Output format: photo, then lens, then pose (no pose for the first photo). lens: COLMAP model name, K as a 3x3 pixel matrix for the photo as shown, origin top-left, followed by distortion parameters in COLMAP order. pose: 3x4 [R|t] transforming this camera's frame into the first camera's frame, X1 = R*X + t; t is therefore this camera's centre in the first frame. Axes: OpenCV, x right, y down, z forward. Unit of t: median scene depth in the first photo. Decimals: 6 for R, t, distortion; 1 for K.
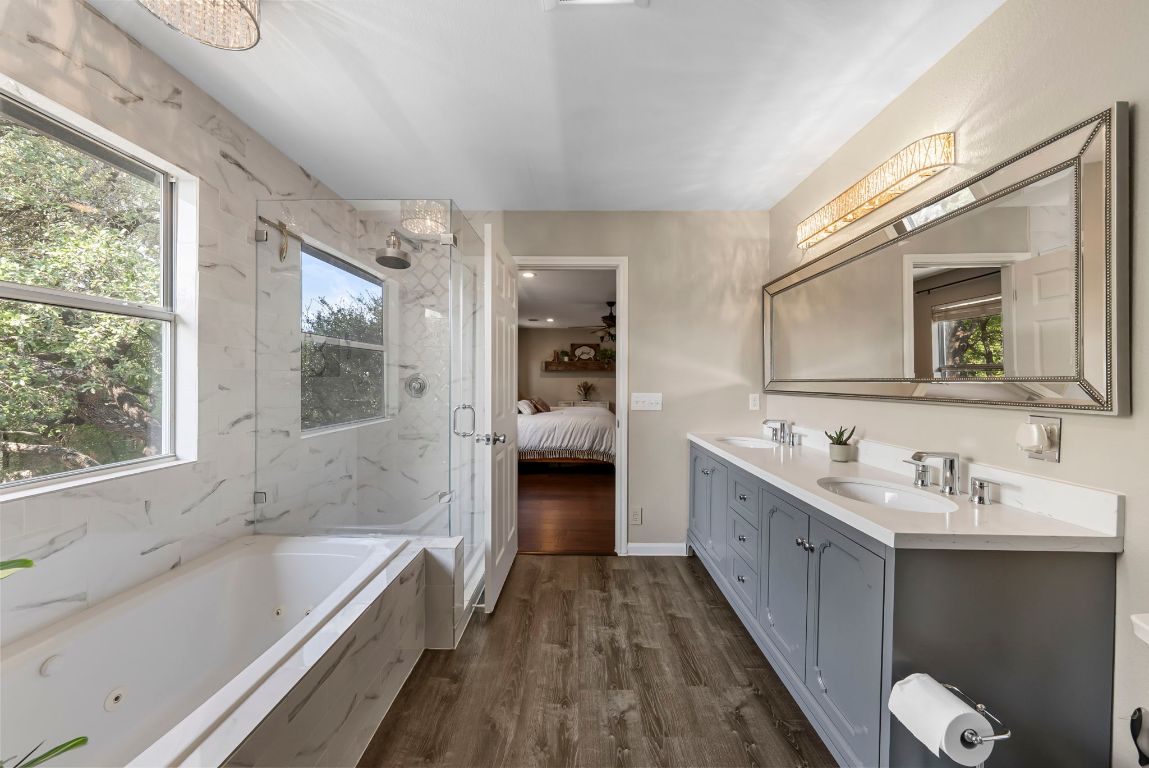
lens RADIAL K [[370.7, 0, 574.8], [0, 370.7, 382.4], [0, 0, 1]] dist [0.000105, 0.000006]
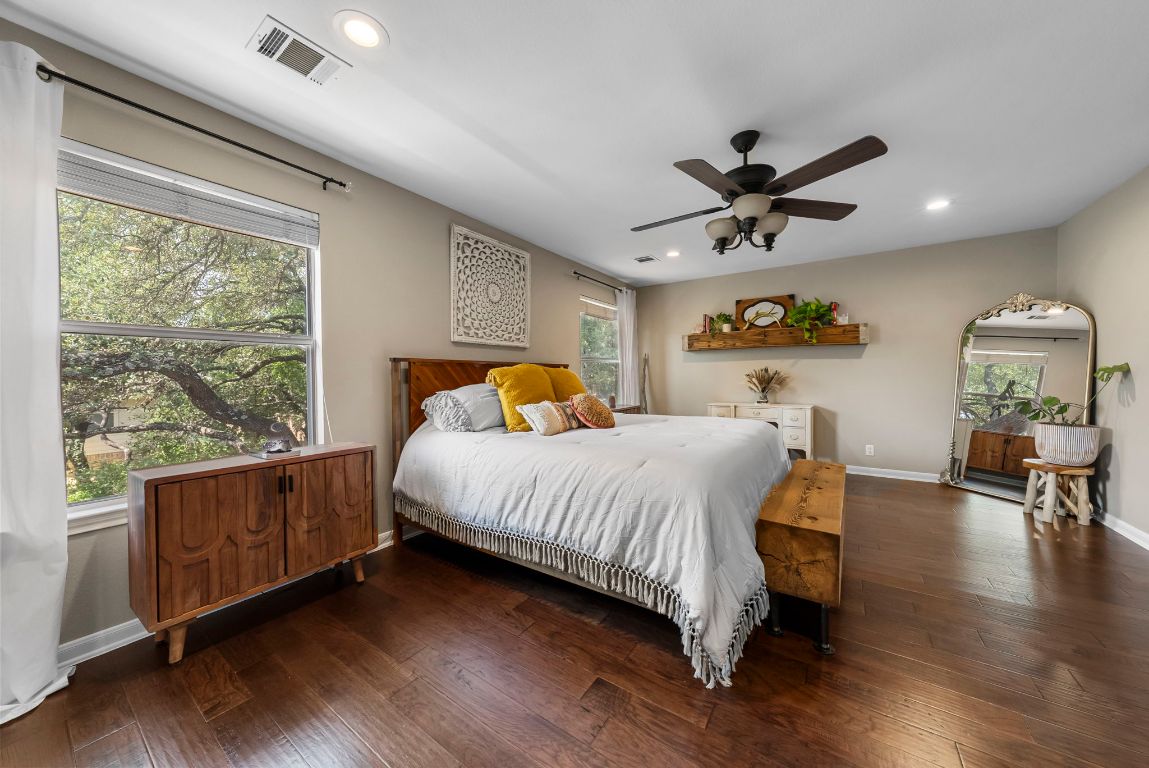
lens RADIAL K [[391.1, 0, 572.1], [0, 391.1, 382.4], [0, 0, 1]] dist [0.001132, 0.000122]
pose [[0.836832, -0.000876, -0.547459, 0.106235], [0.009105, 0.999883, 0.012317, 0.009940], [0.547384, -0.015292, 0.836742, 0.374340]]
